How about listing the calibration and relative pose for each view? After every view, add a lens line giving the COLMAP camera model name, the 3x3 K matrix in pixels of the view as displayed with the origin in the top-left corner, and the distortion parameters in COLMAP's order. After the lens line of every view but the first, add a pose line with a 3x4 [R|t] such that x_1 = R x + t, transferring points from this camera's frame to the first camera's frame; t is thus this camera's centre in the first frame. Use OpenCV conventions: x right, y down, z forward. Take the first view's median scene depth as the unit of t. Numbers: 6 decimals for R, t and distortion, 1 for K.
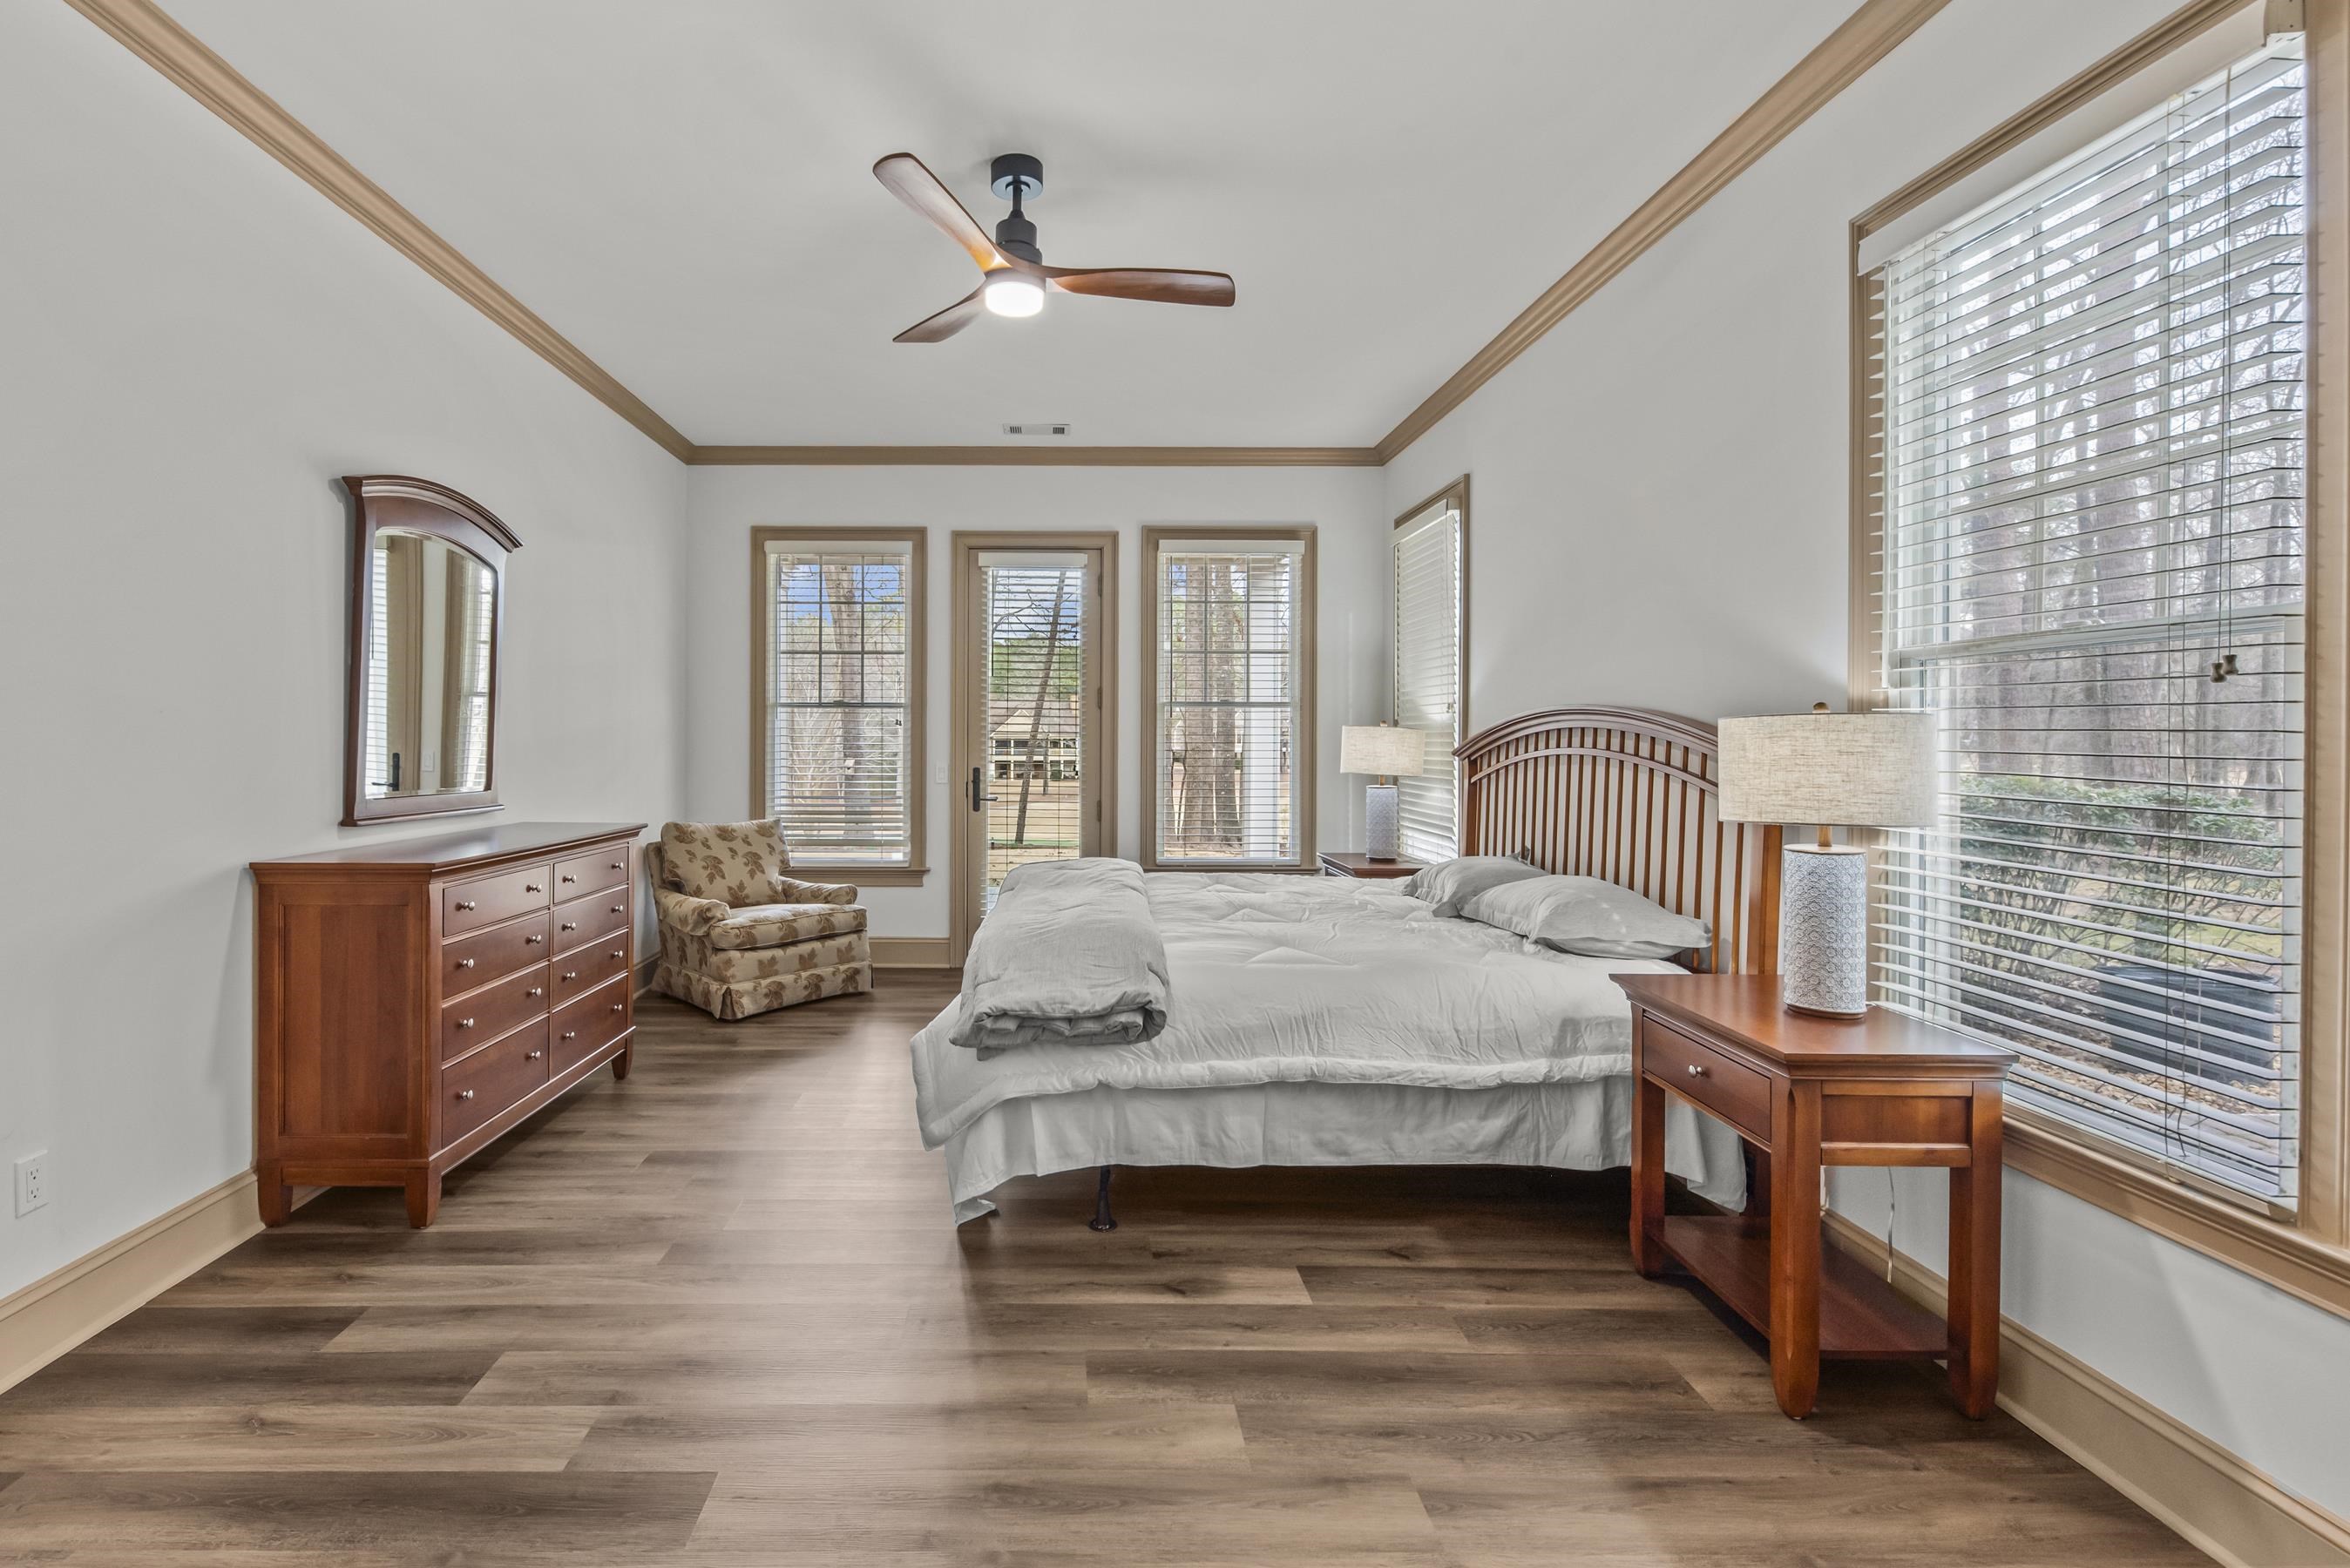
lens RADIAL K [[978.3, 0, 1174.6], [0, 978.3, 709.6], [0, 0, 1]] dist [-0.009801, -0.000279]
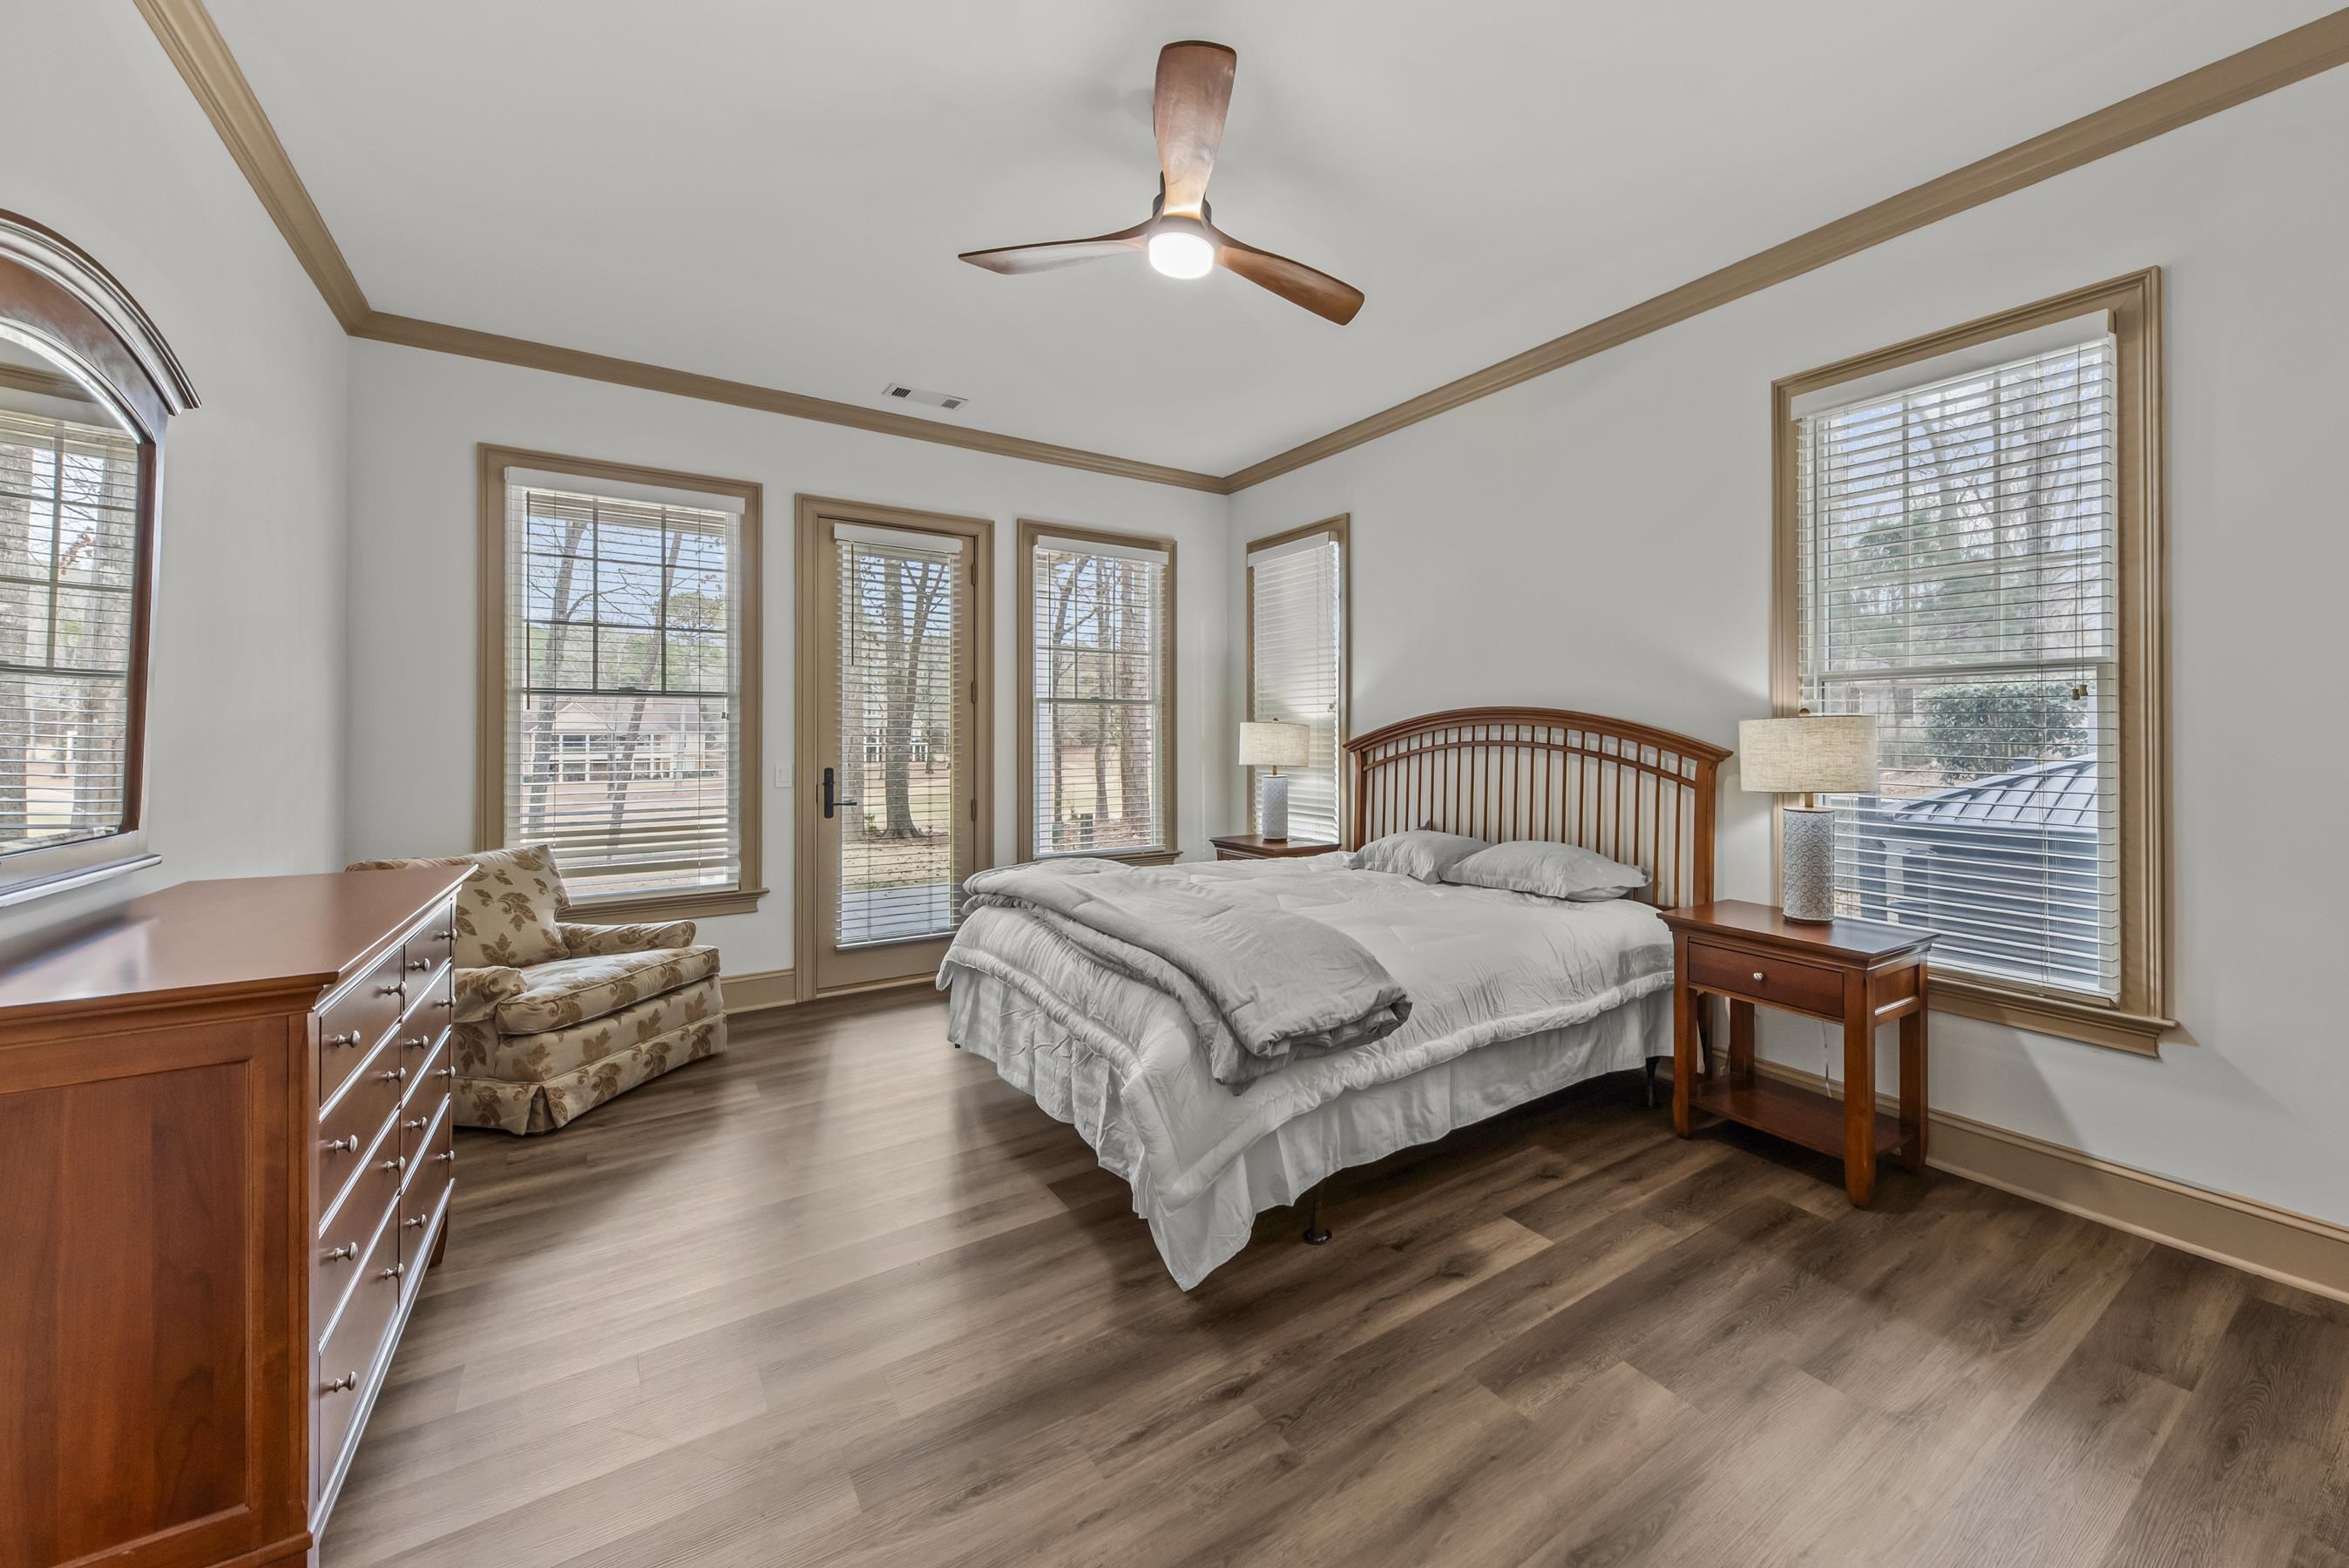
lens RADIAL K [[832.1, 0, 1174.9], [0, 832.1, 707.8], [0, 0, 1]] dist [0.001419, 0.000015]
pose [[0.836949, 0.014226, 0.547096, -0.410736], [-0.013833, 0.999893, -0.004838, 0.005356], [-0.547106, -0.003519, 0.837056, 0.243127]]
